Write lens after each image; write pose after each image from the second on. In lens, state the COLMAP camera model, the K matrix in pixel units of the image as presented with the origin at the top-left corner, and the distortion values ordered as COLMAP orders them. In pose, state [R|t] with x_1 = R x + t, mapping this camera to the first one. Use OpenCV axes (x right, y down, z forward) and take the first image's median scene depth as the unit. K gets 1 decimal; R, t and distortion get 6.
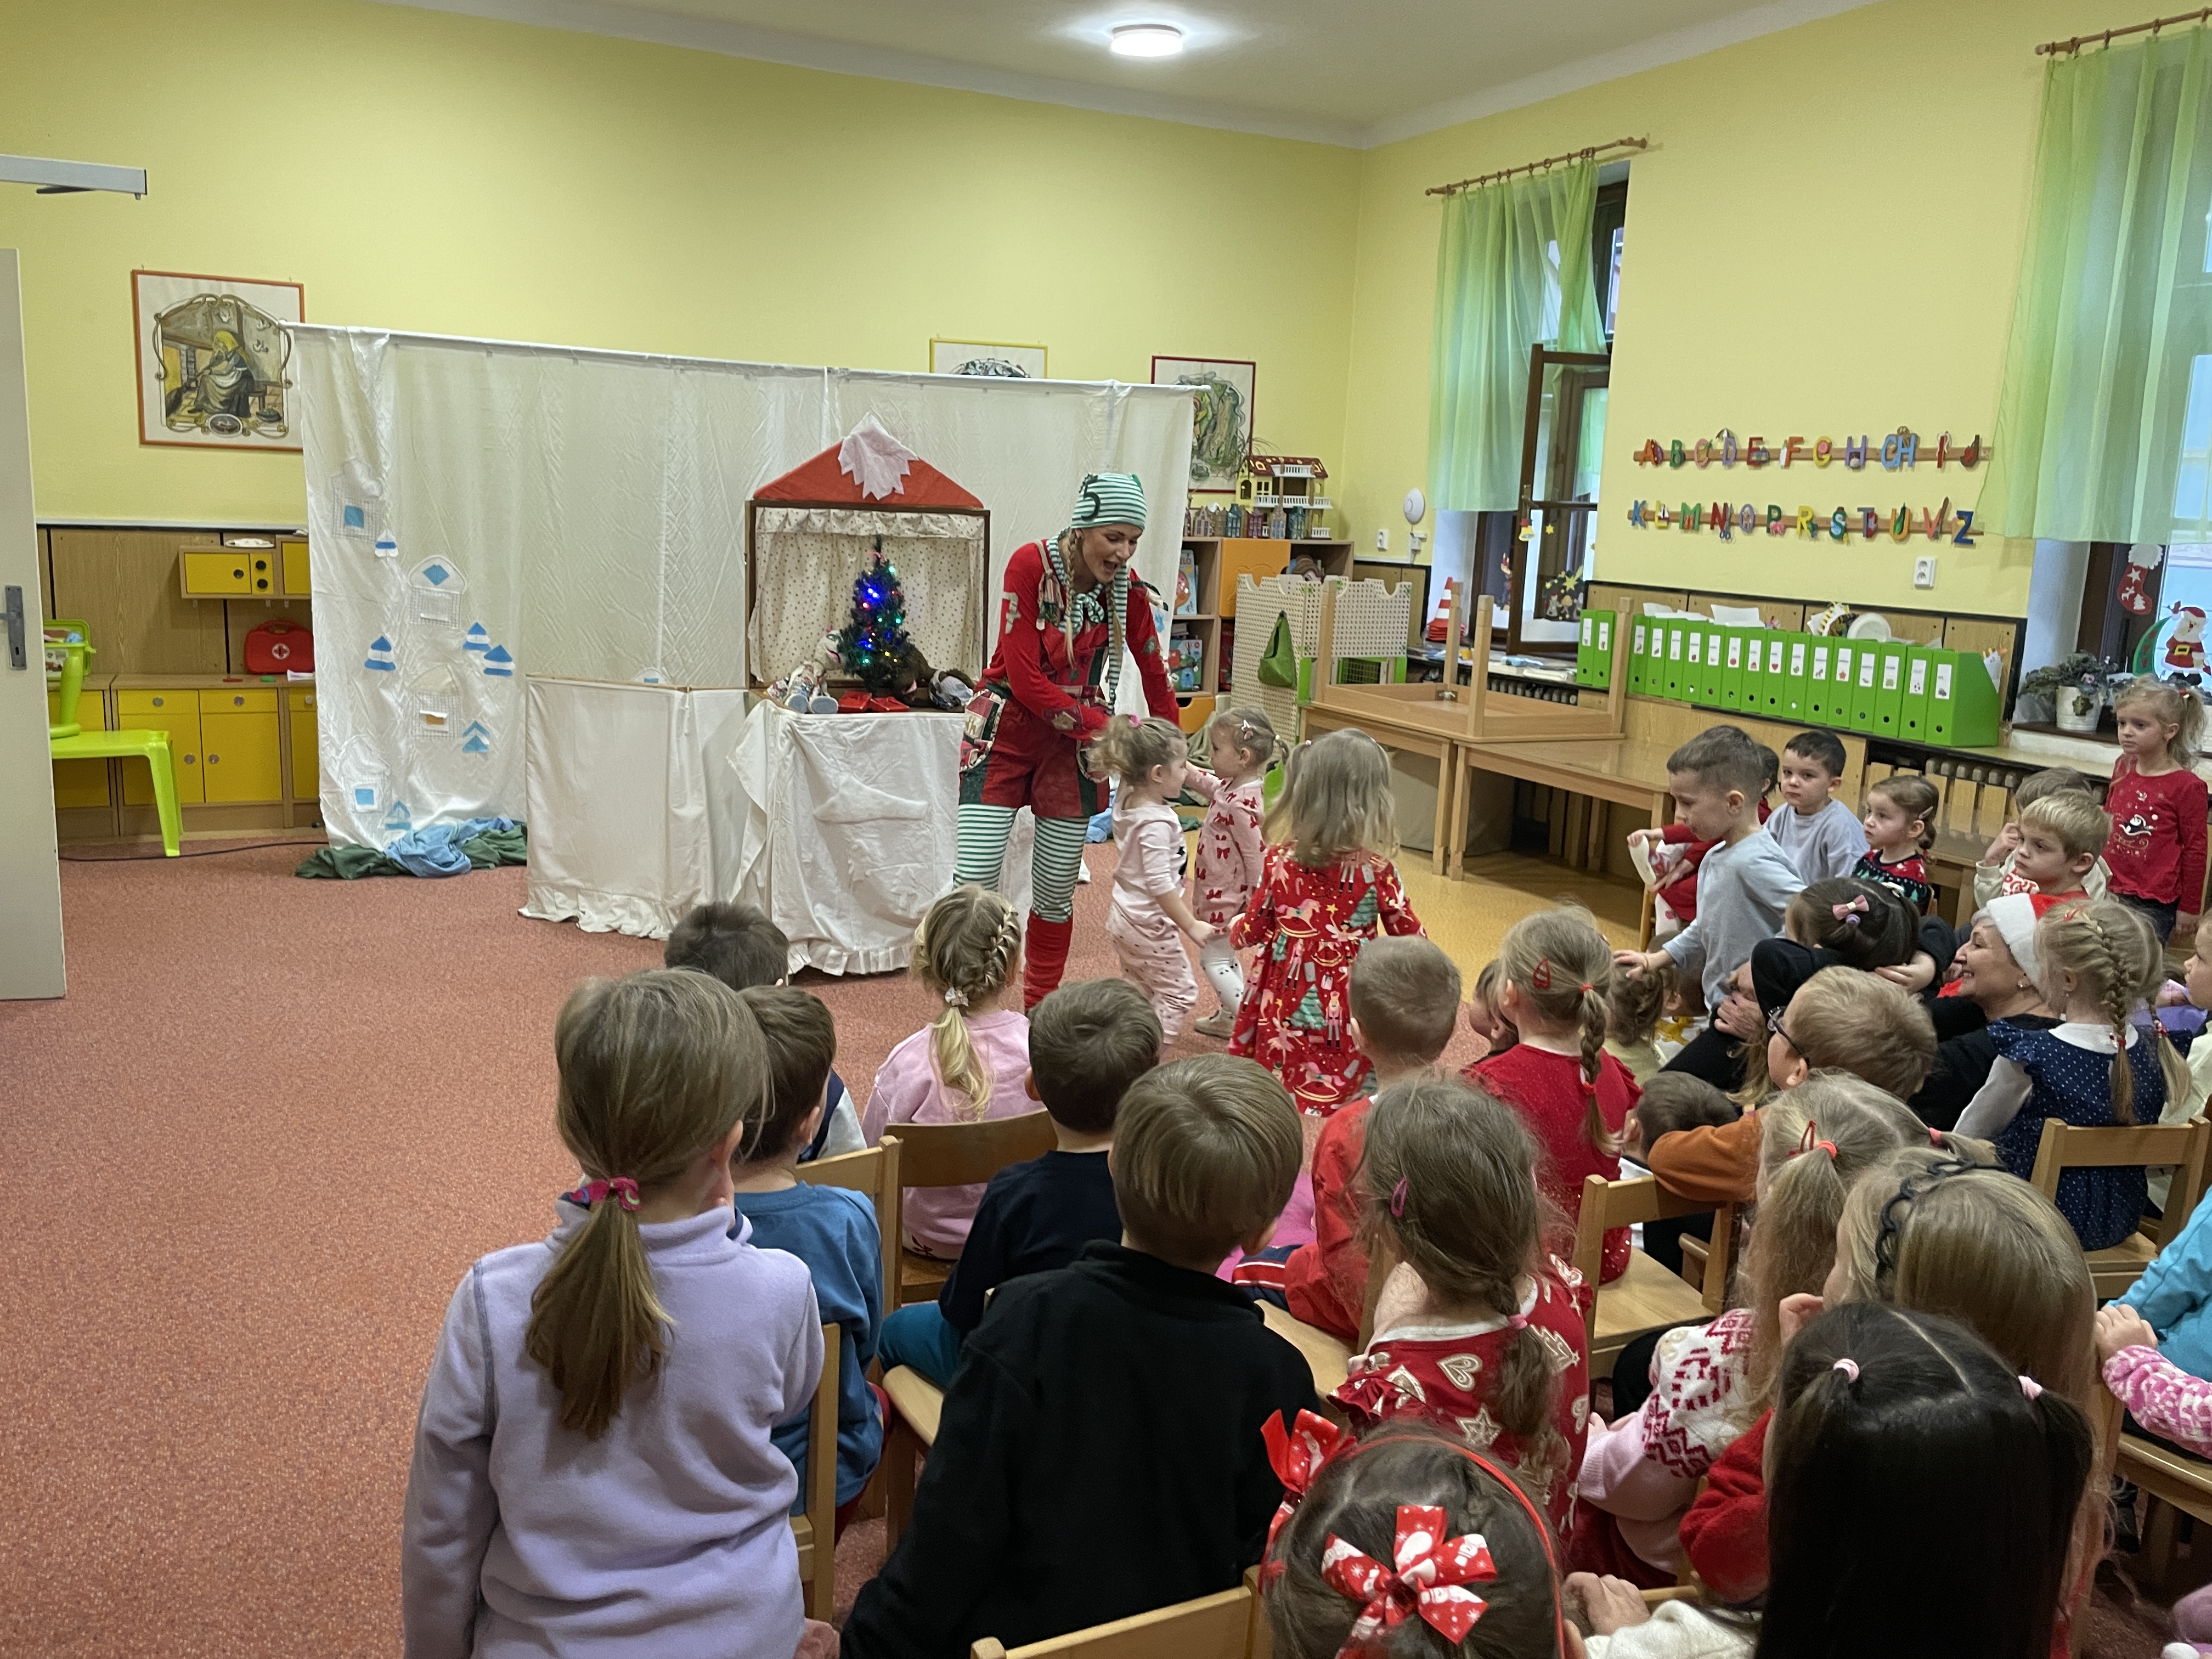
lens RADIAL K [[1707.5, 0, 1102.3], [0, 1707.5, 808.1], [0, 0, 1]] dist [0.087052, -0.121367]
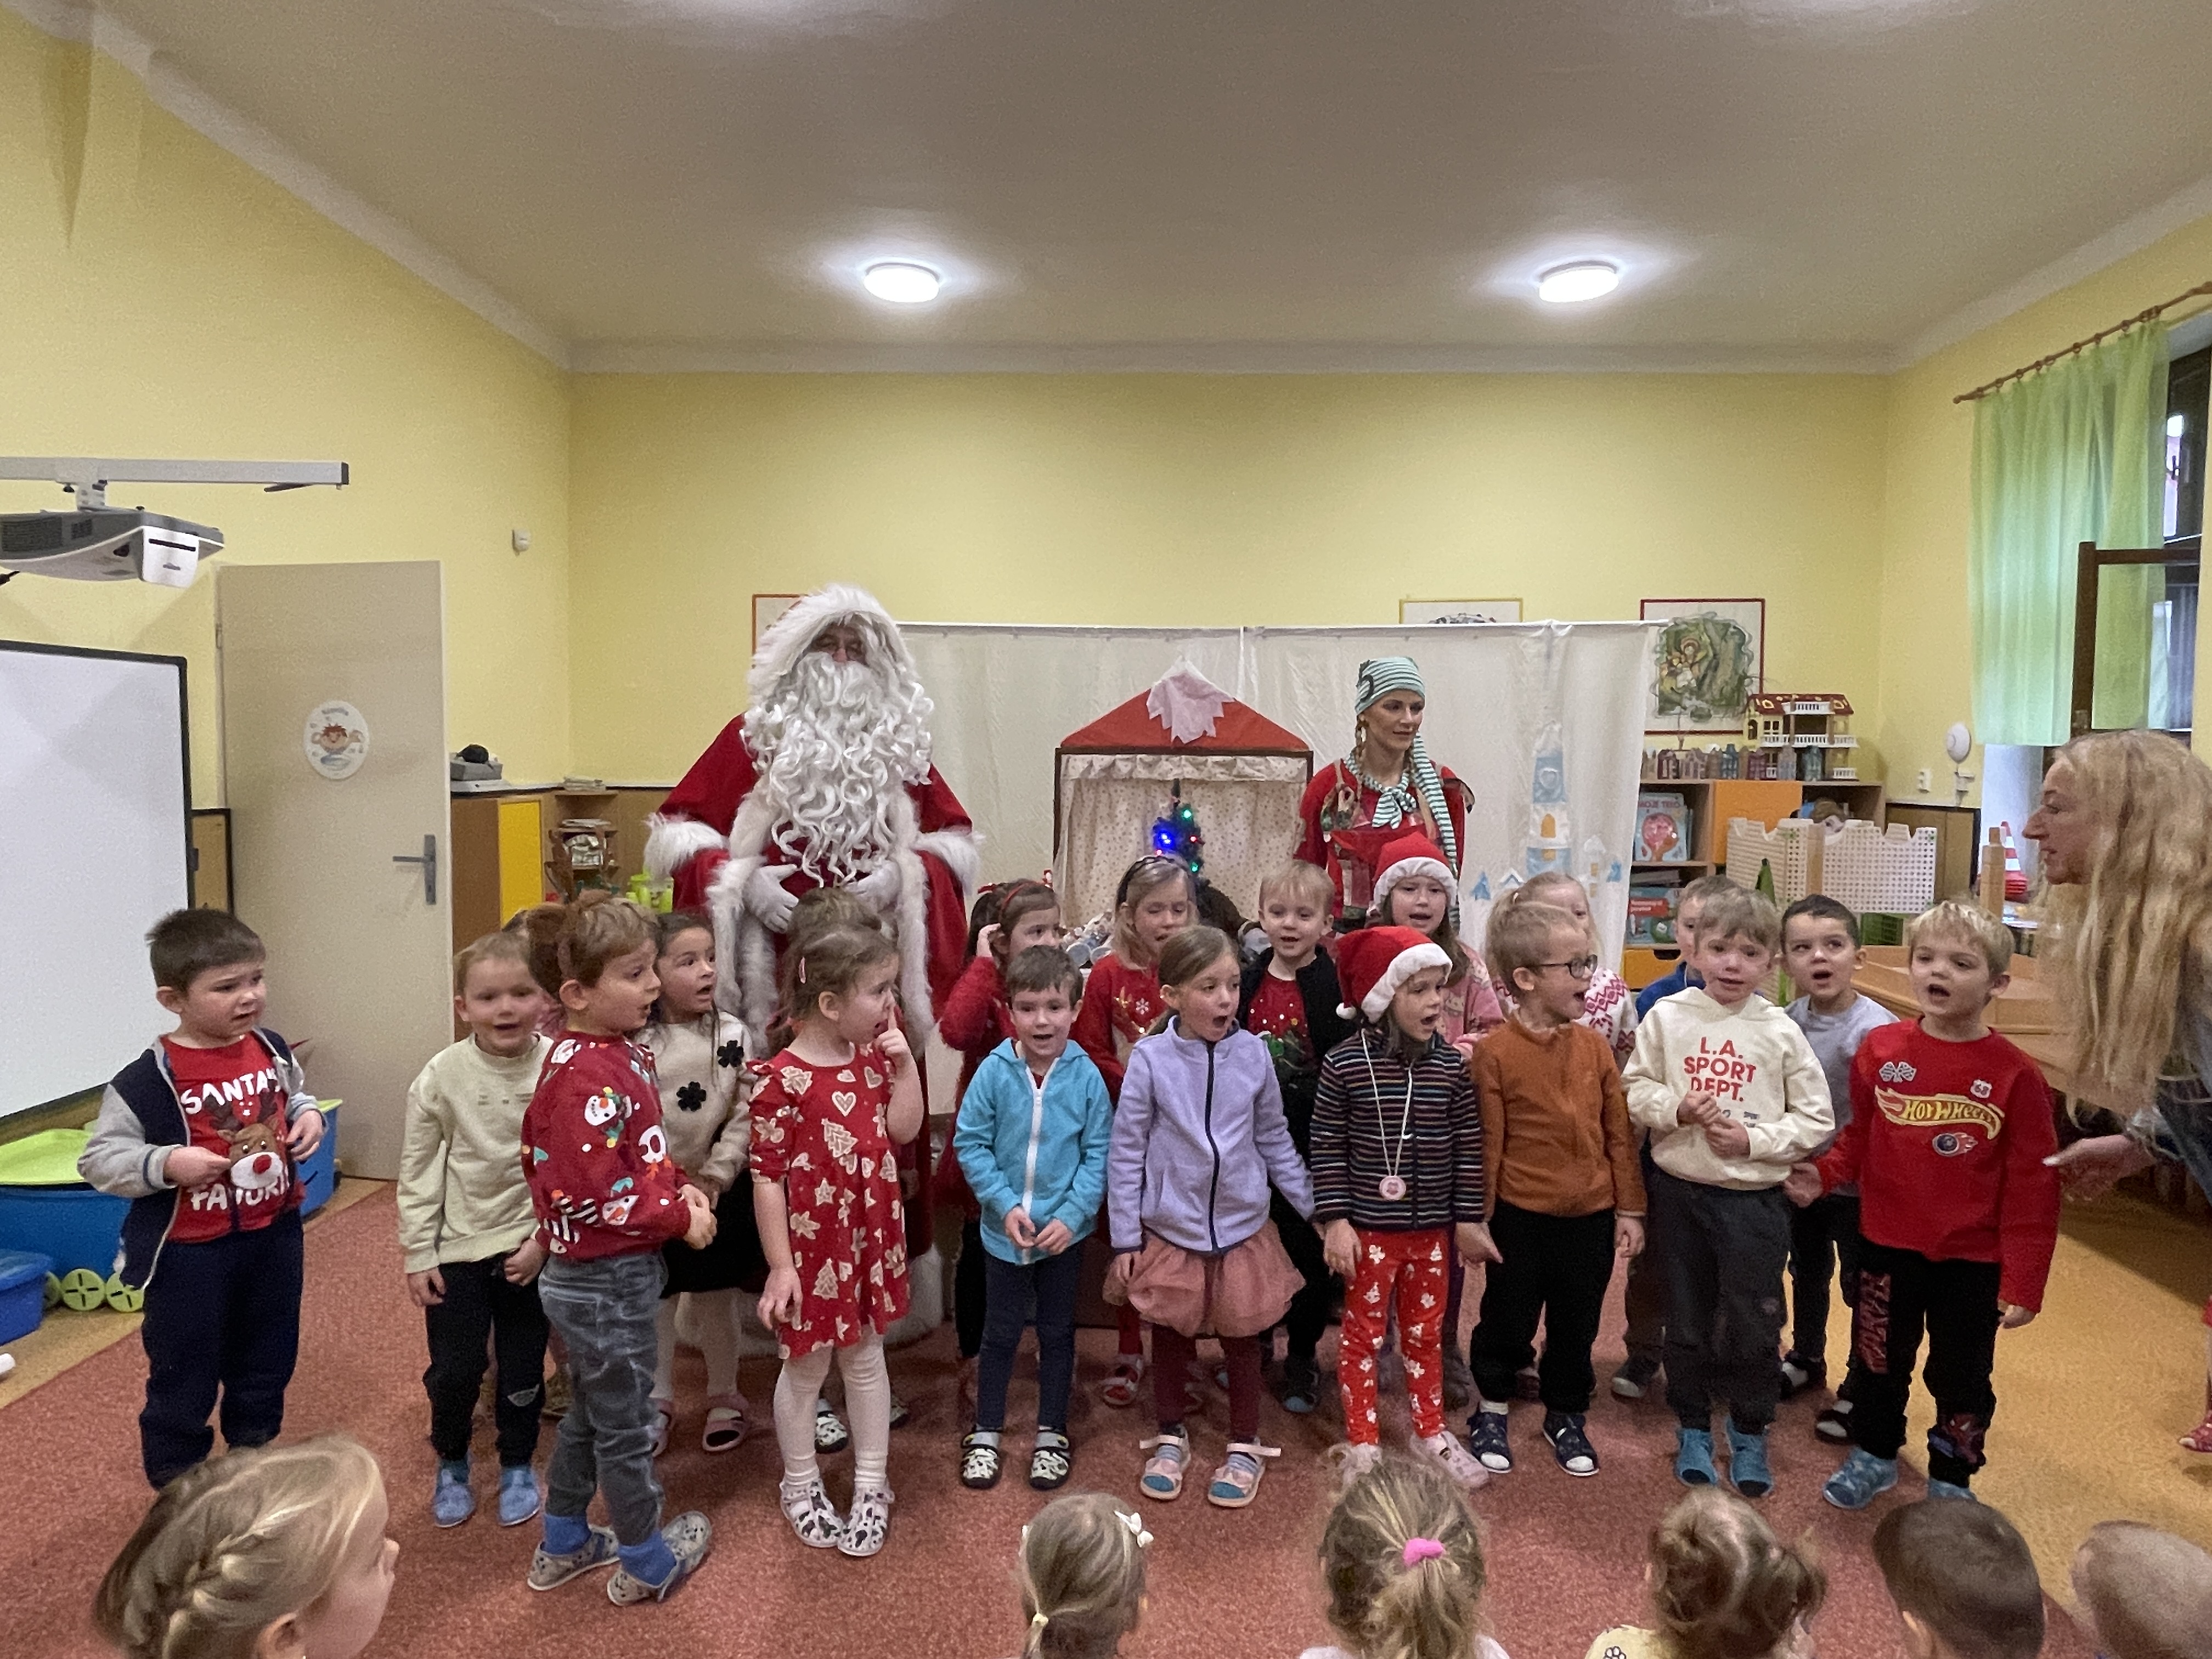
lens RADIAL K [[1341.5, 0, 1097.4], [0, 1341.5, 818.5], [0, 0, 1]] dist [-0.012371, 0.005422]
pose [[0.882665, -0.005242, -0.469973, 0.151784], [-0.059808, 0.990556, -0.123375, -0.035279], [0.466182, 0.137007, 0.874016, 0.271895]]
